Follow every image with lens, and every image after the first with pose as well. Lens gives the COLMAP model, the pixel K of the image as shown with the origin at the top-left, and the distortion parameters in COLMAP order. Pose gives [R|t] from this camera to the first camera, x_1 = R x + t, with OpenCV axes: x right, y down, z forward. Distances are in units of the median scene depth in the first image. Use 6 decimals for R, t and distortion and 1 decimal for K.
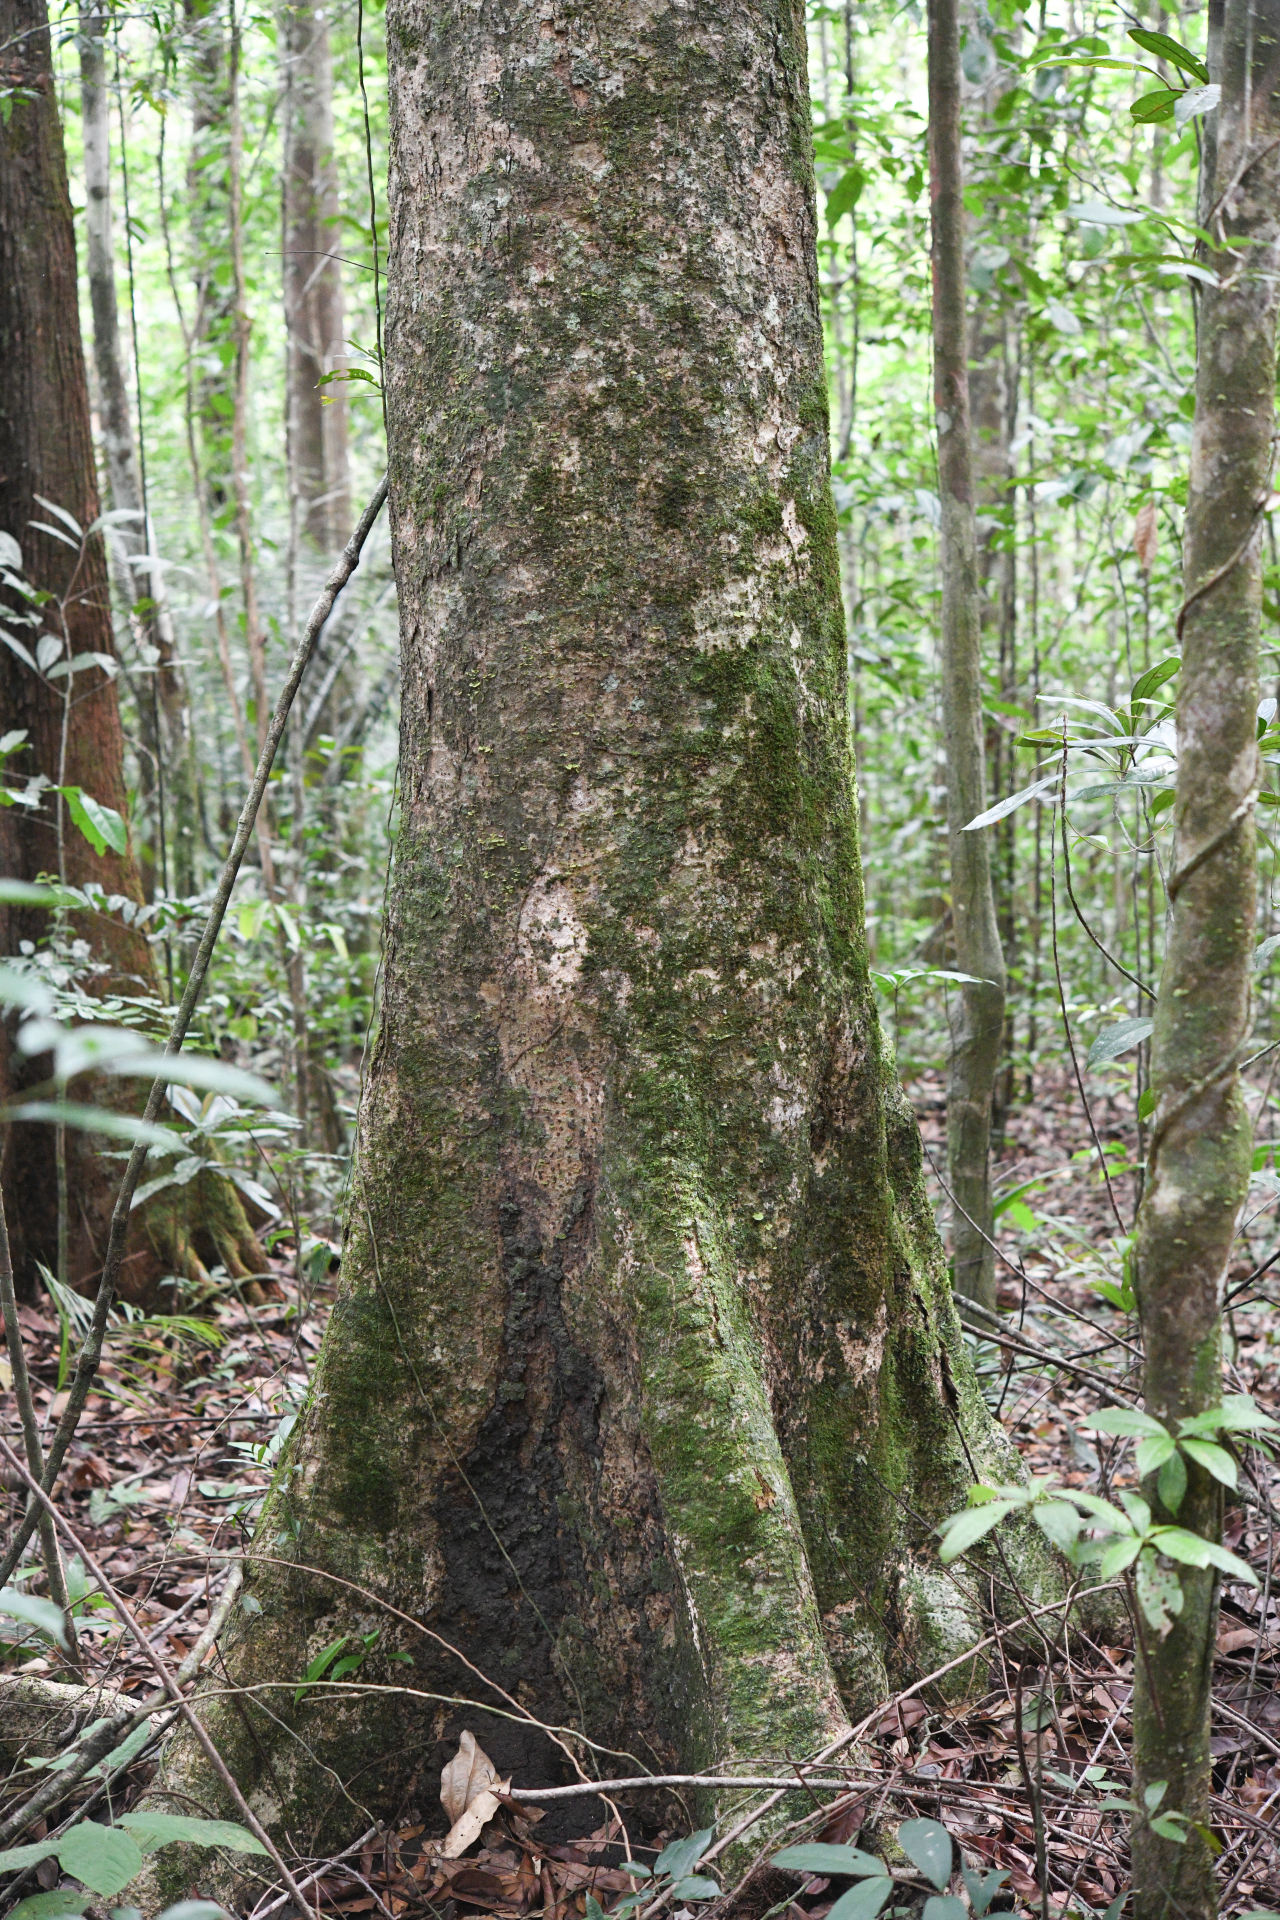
lens RADIAL K [[3408.6, 0, 664.8], [0, 3408.6, 901.9], [0, 0, 1]] dist [-0.022682, 0.400028]
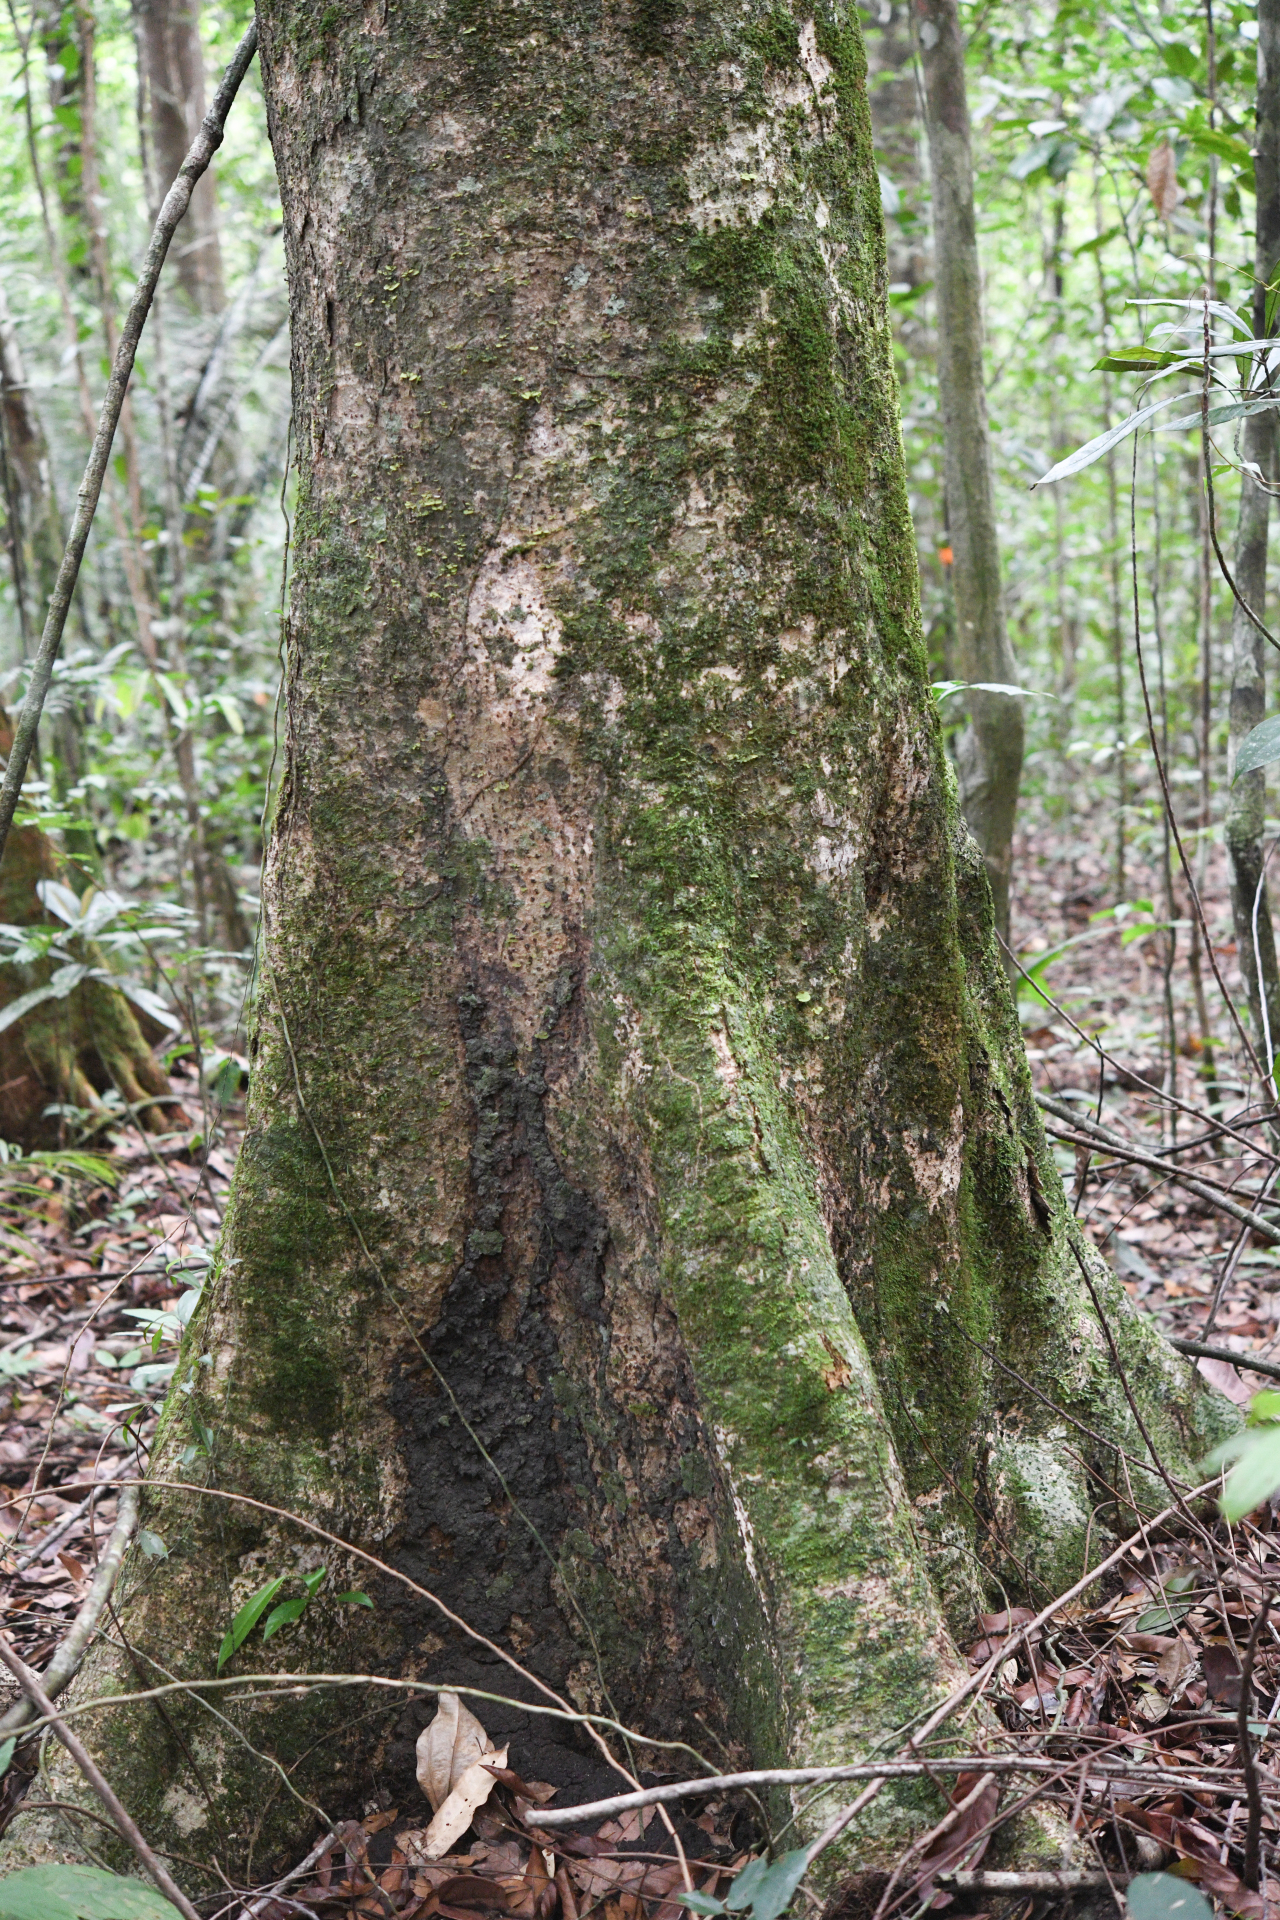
lens RADIAL K [[3408.6, 0, 664.8], [0, 3408.6, 901.9], [0, 0, 1]] dist [-0.022682, 0.400028]
pose [[0.998537, -0.046723, 0.027231, -0.022580], [0.045004, 0.997145, 0.060631, 0.024771], [-0.029986, -0.059316, 0.997789, 0.255382]]
